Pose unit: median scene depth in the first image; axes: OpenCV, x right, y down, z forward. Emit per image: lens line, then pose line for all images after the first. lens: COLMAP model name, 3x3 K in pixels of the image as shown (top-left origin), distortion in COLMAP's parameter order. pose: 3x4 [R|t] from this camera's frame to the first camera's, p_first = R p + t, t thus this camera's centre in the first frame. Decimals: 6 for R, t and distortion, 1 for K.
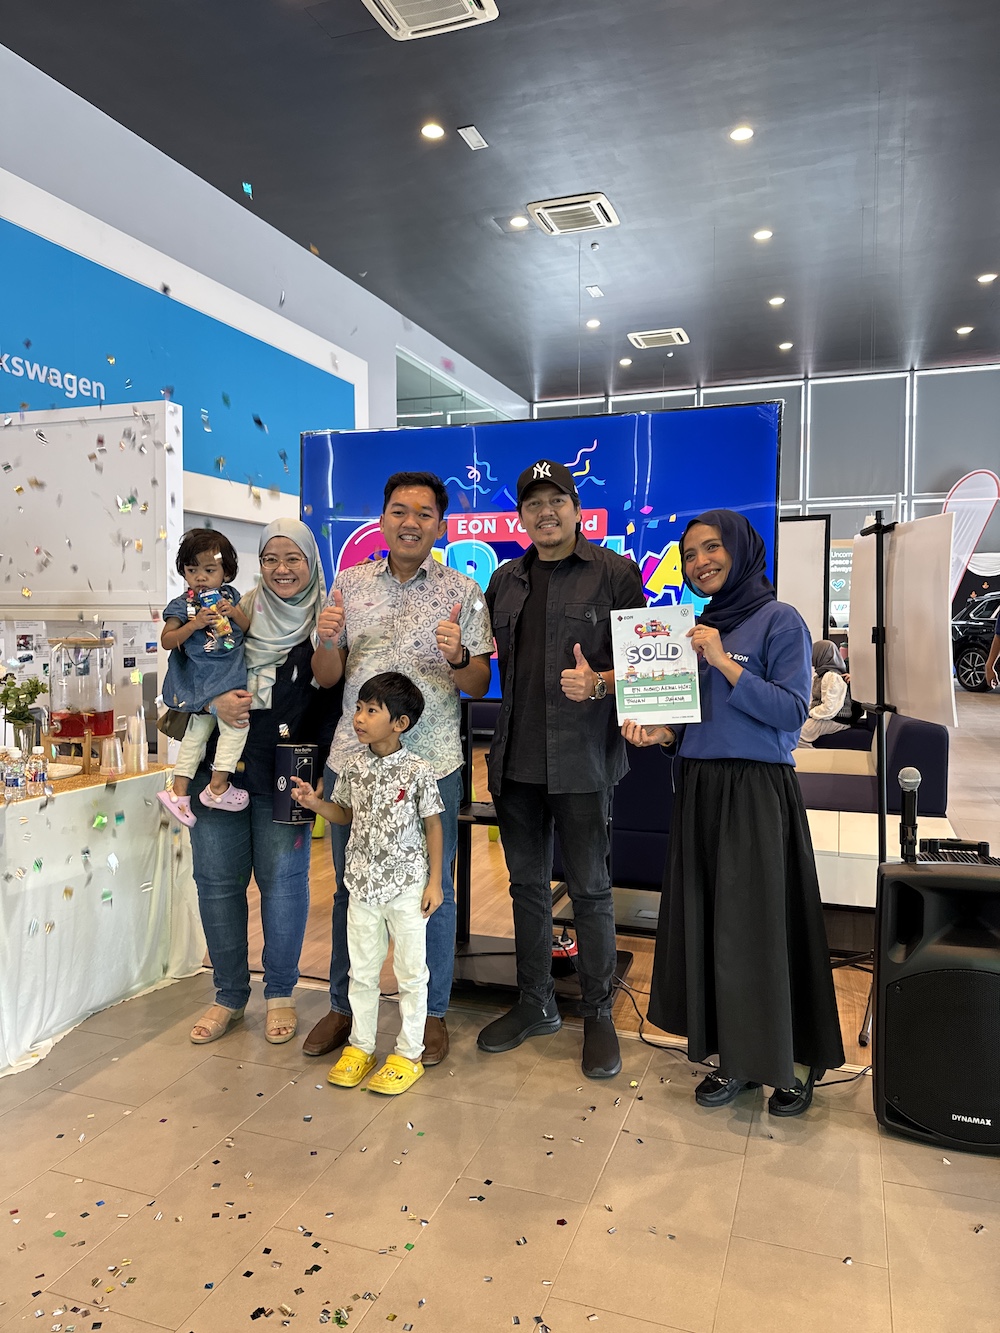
lens RADIAL K [[936.6, 0, 500.2], [0, 936.6, 666.7], [0, 0, 1]] dist [0.023439, -0.053508]
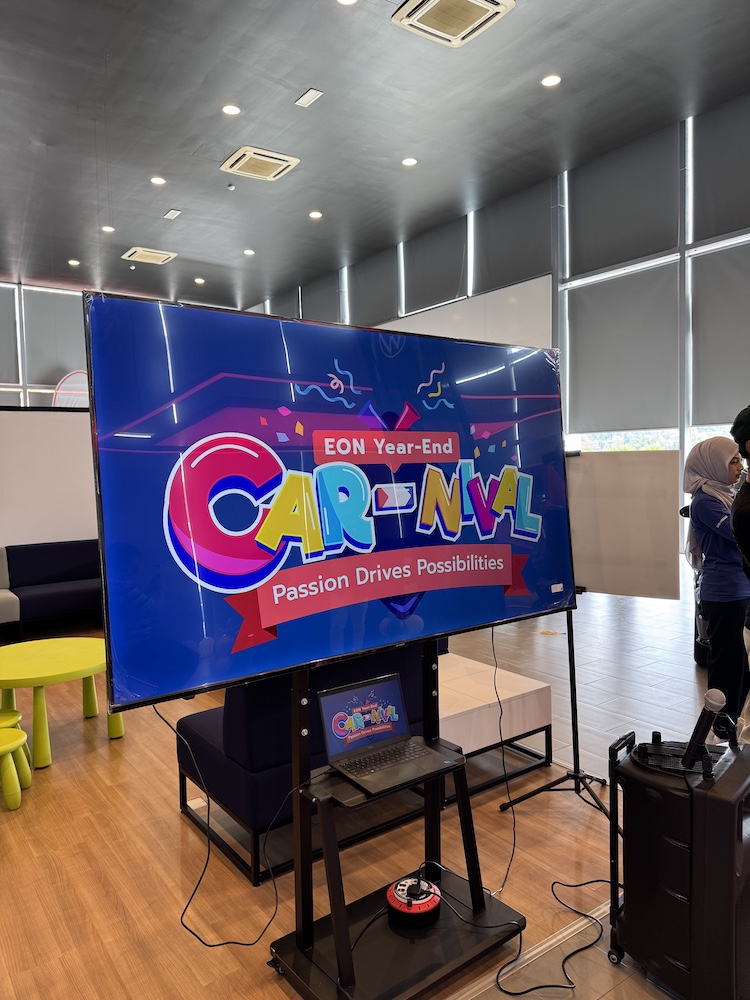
lens RADIAL K [[702.6, 0, 375.5], [0, 702.6, 499.2], [0, 0, 1]] dist [0.023439, -0.053508]
pose [[0.553993, -0.056140, 0.830627, -0.545786], [0.070306, 0.997314, 0.020515, -0.114249], [-0.829548, 0.047033, 0.556452, 0.632992]]
